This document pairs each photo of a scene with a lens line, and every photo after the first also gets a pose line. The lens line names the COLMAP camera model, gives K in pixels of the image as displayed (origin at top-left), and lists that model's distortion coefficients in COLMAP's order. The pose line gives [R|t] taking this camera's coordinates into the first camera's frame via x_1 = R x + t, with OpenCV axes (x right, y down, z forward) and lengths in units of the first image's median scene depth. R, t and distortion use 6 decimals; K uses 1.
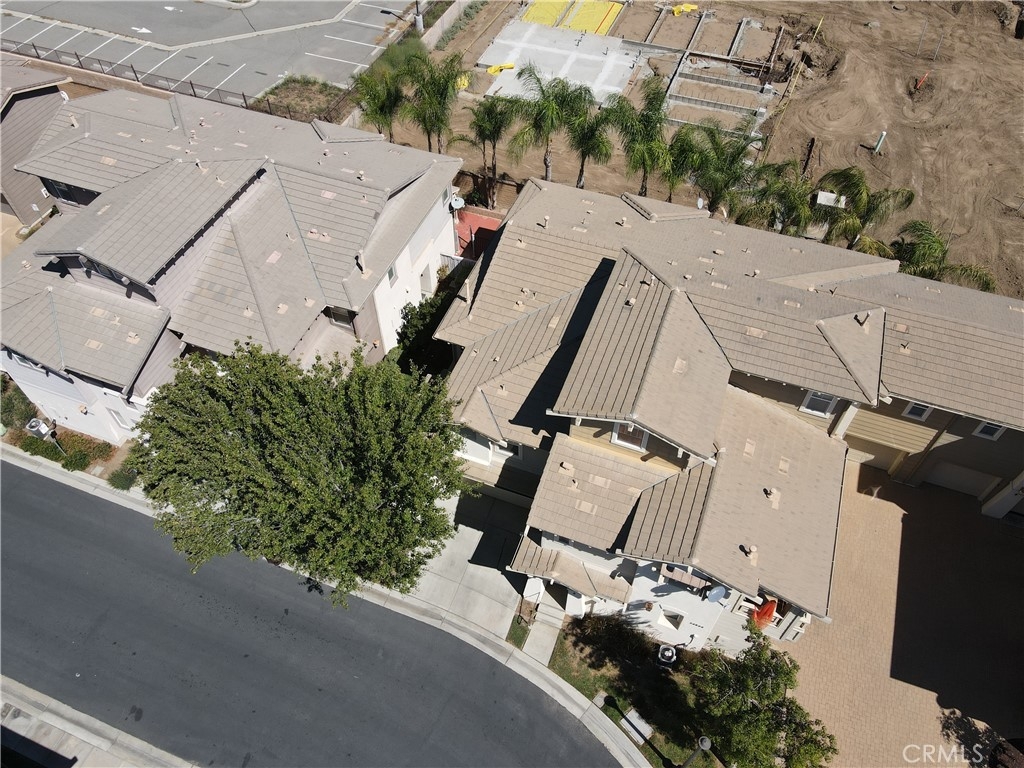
lens RADIAL K [[751.0, 0, 512.0], [0, 751.0, 384.0], [0, 0, 1]] dist [0.021928, 0.002373]
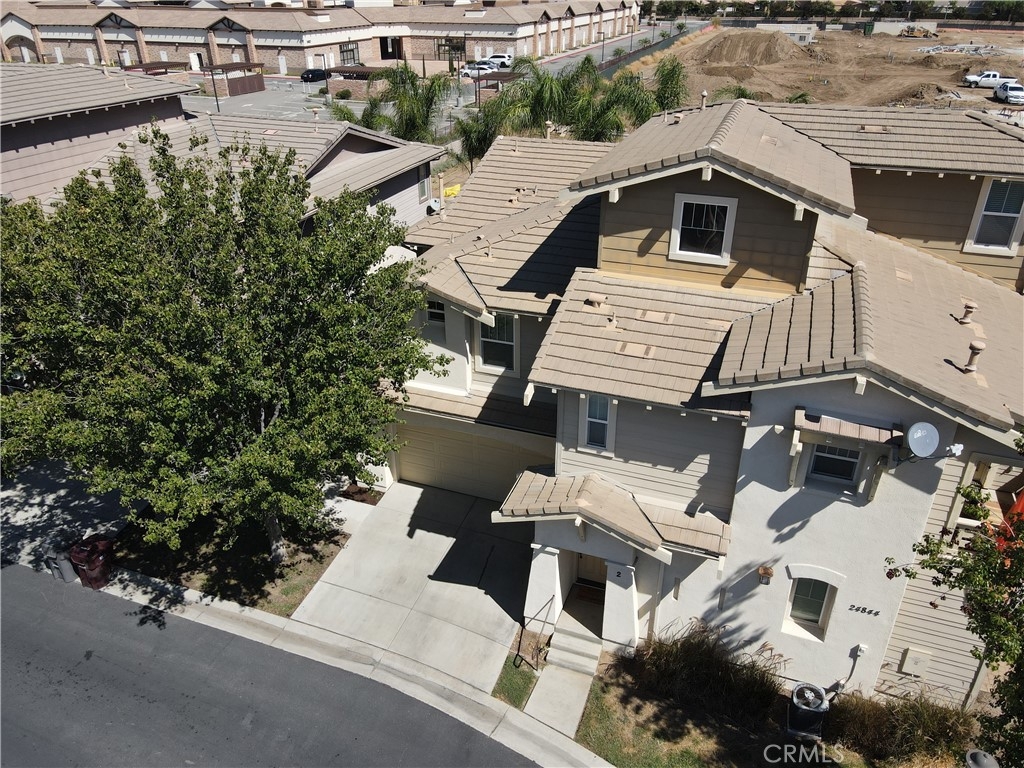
lens RADIAL K [[751.0, 0, 512.0], [0, 751.0, 384.0], [0, 0, 1]] dist [0.021928, 0.002373]
pose [[0.999969, -0.004902, 0.006231, 0.003531], [0.006961, 0.919051, -0.394077, 0.351398], [-0.003794, 0.394108, 0.919056, 0.434341]]
